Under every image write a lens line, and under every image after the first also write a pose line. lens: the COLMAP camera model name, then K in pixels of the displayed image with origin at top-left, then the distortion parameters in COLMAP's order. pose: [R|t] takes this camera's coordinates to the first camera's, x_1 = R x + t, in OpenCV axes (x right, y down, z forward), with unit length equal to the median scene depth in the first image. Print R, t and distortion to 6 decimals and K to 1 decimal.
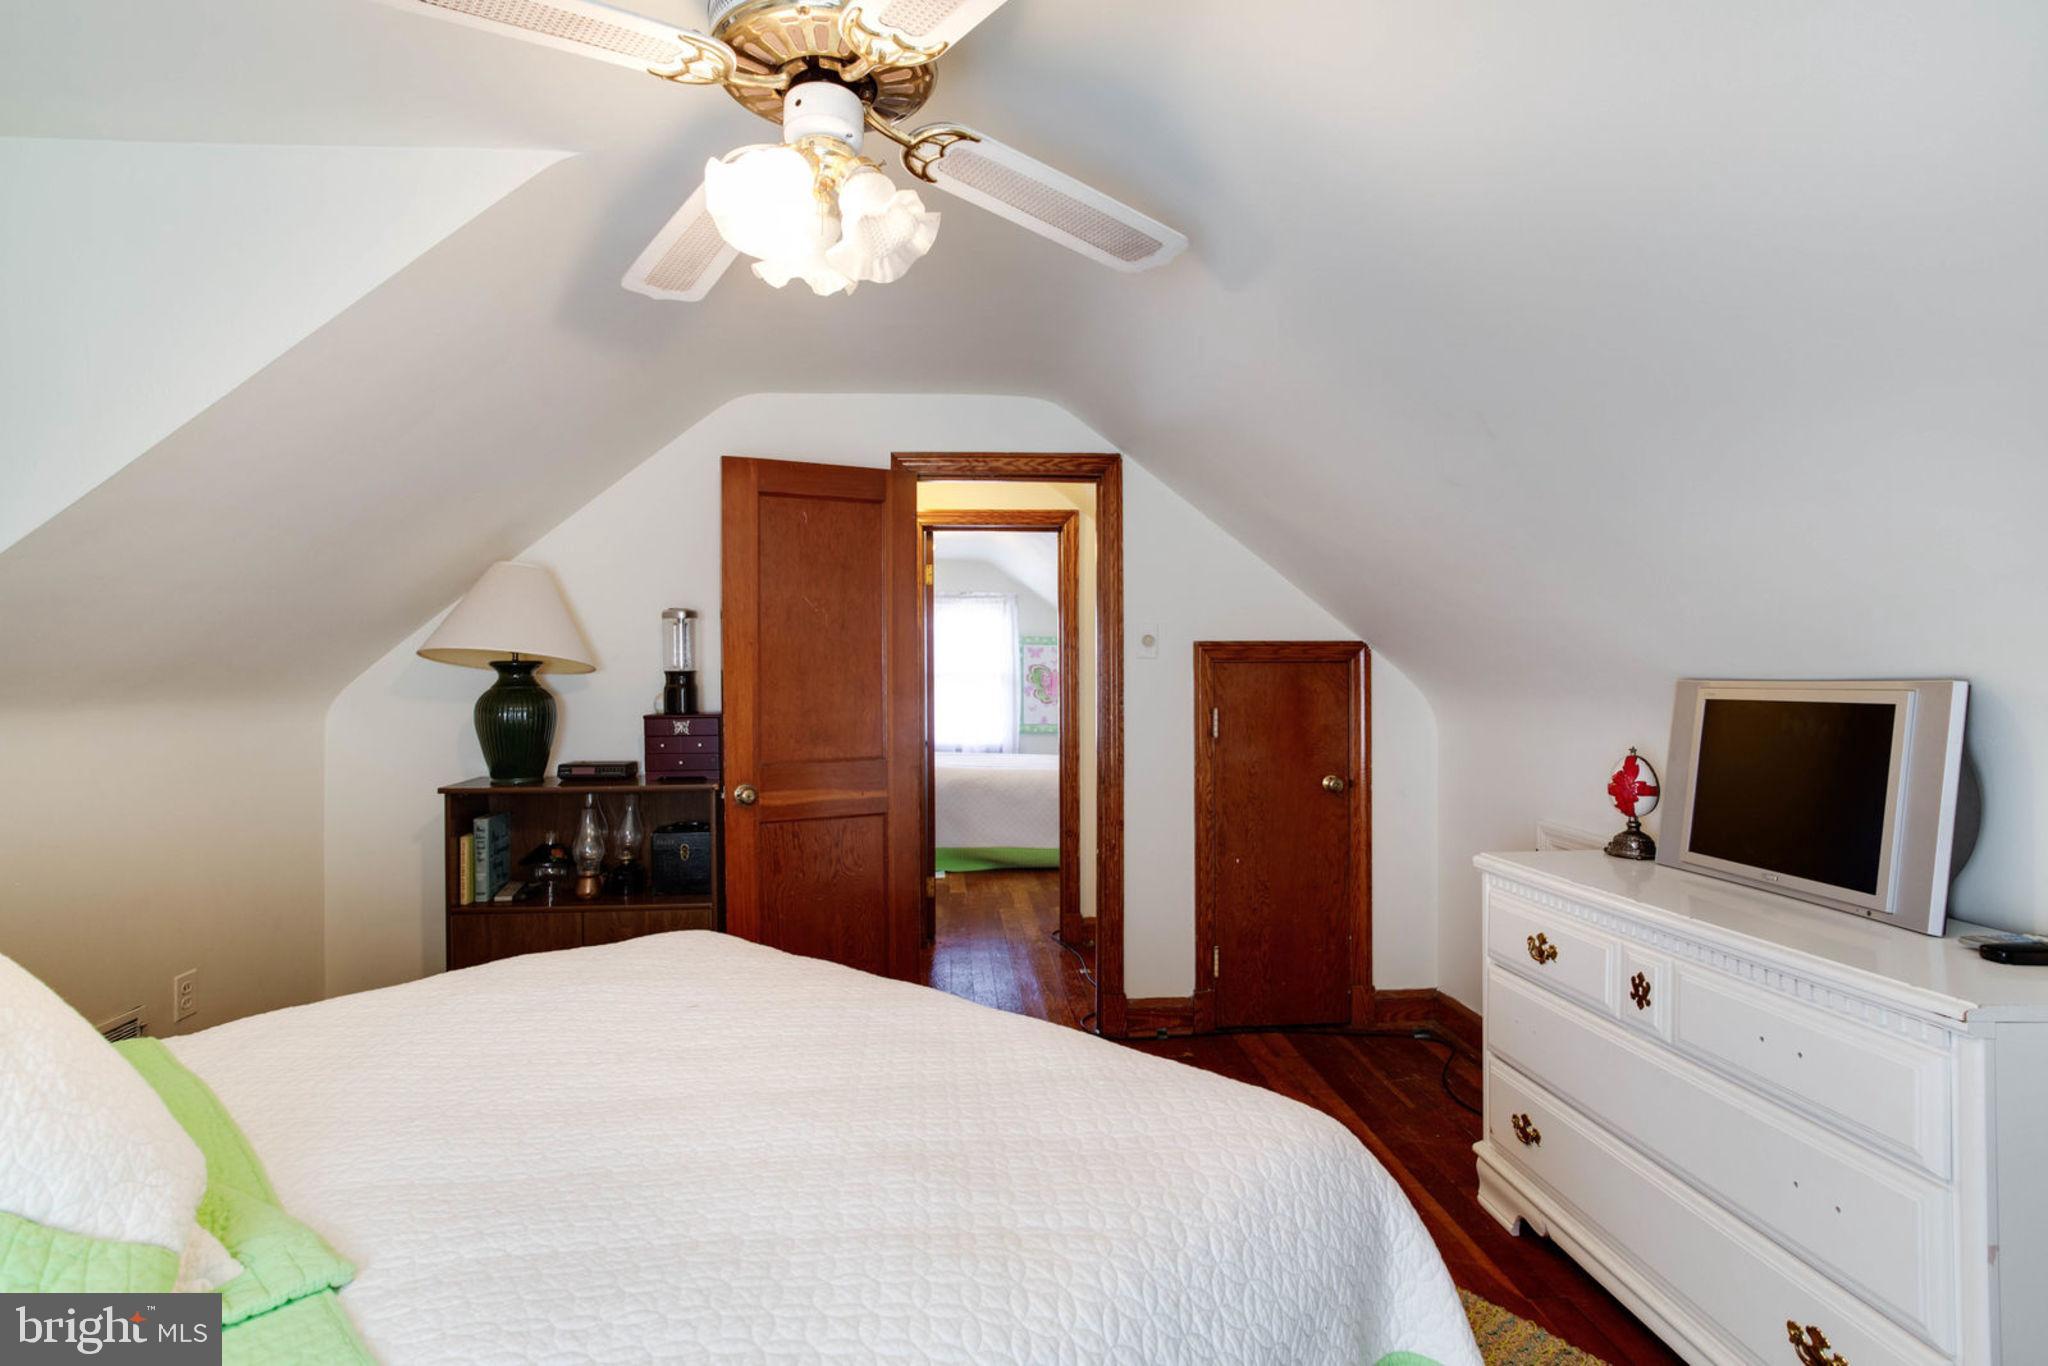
lens RADIAL K [[996.0, 0, 1027.0], [0, 996.0, 673.4], [0, 0, 1]] dist [-0.044033, 0.024086]
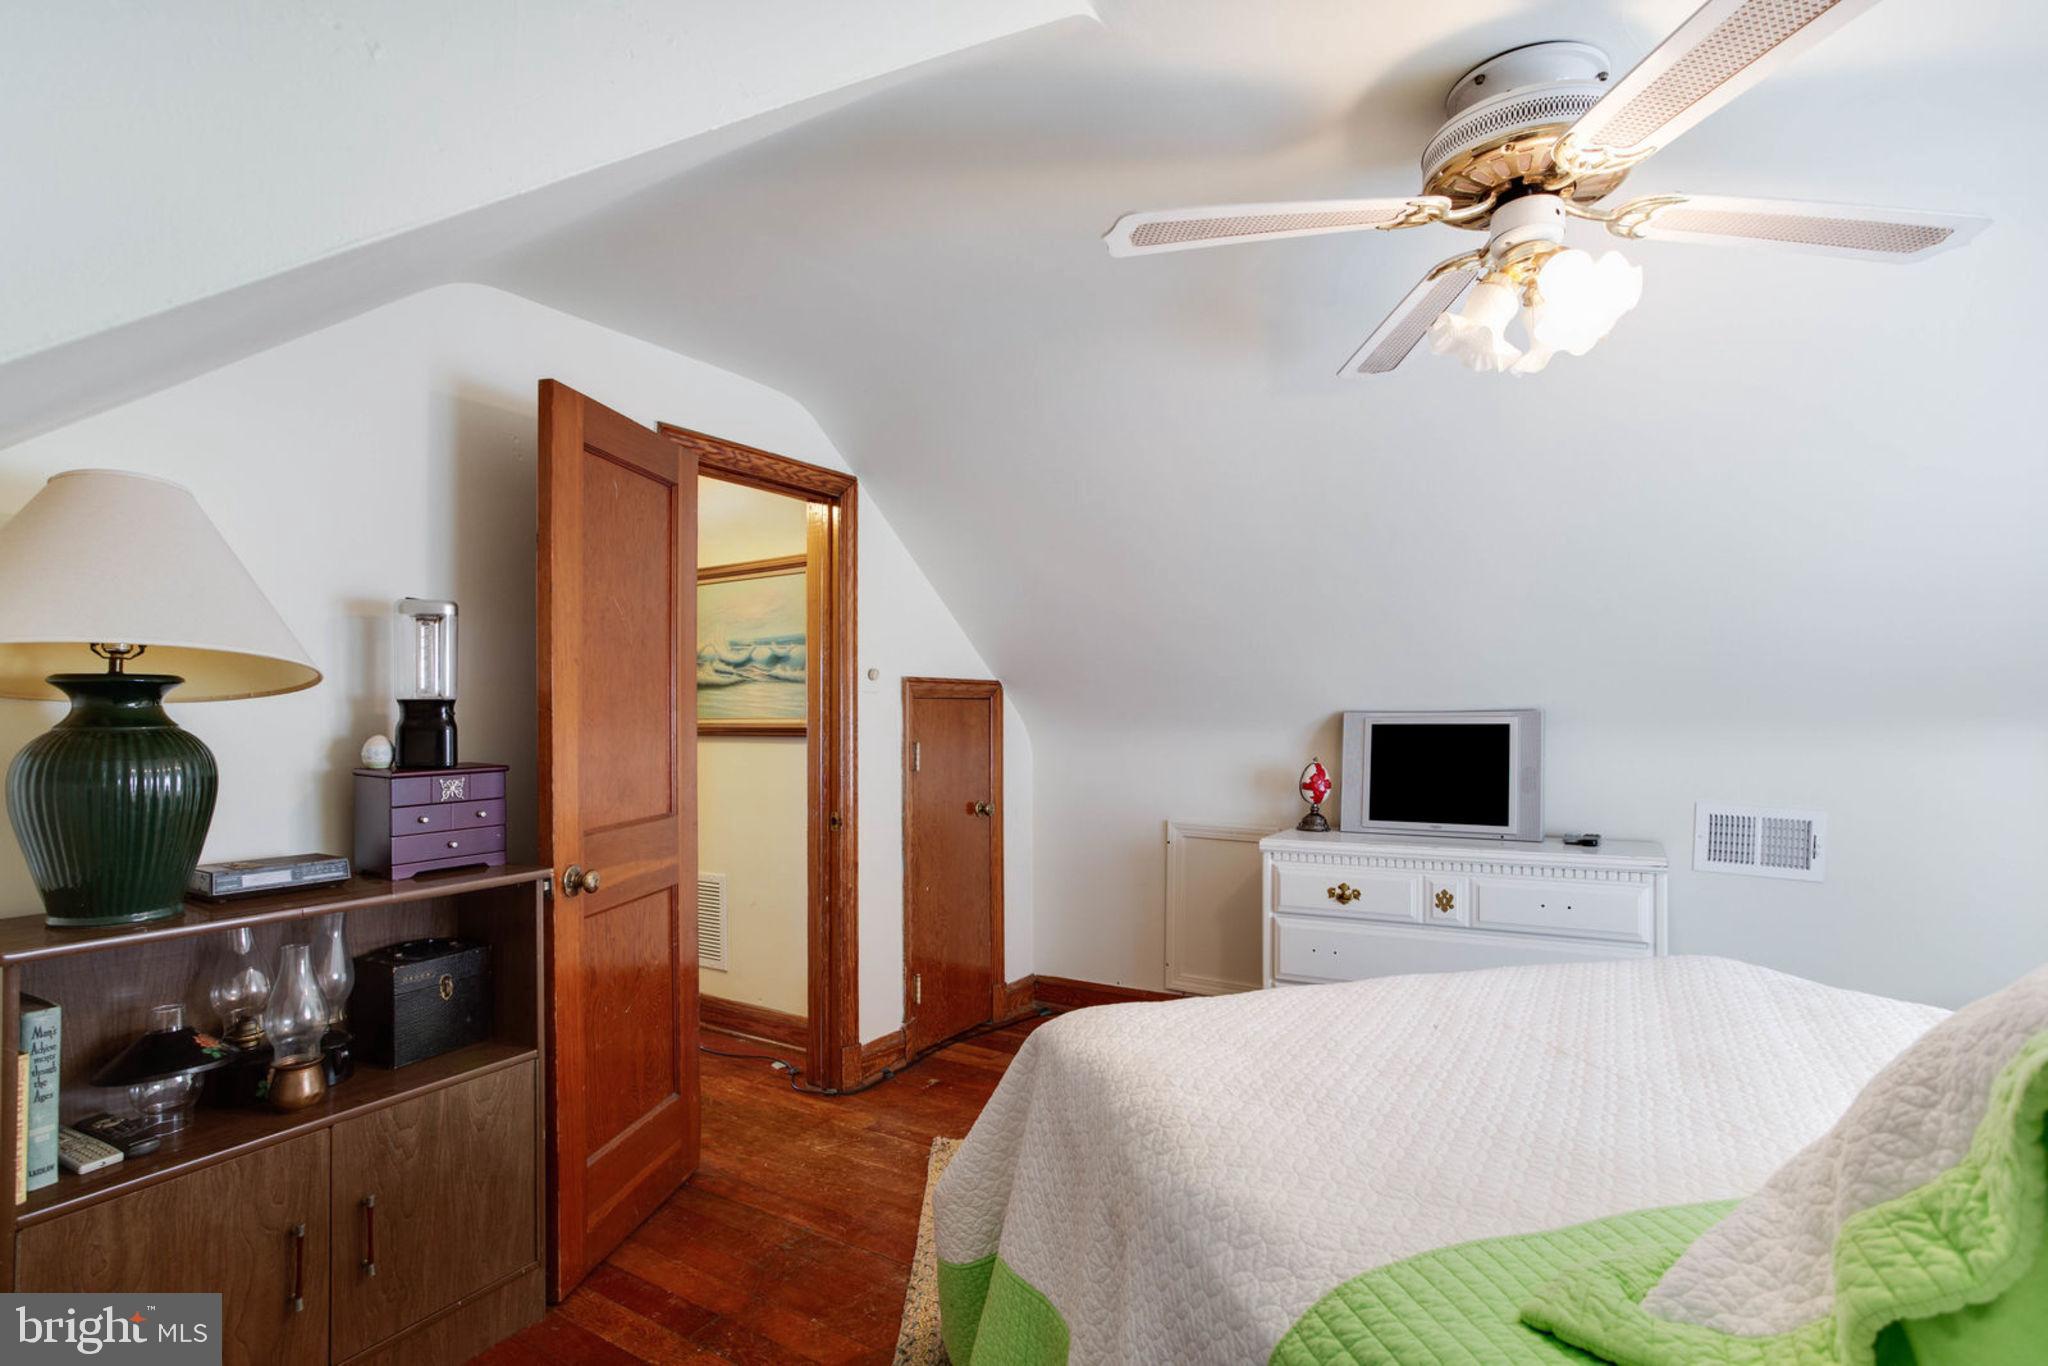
lens RADIAL K [[996.0, 0, 1023.7], [0, 996.0, 718.1], [0, 0, 1]] dist [-0.044033, 0.024086]
pose [[0.589740, -0.002633, 0.807589, -0.606341], [0.000157, 0.999995, 0.003146, 0.007097], [-0.807593, -0.001729, 0.589737, 0.322185]]
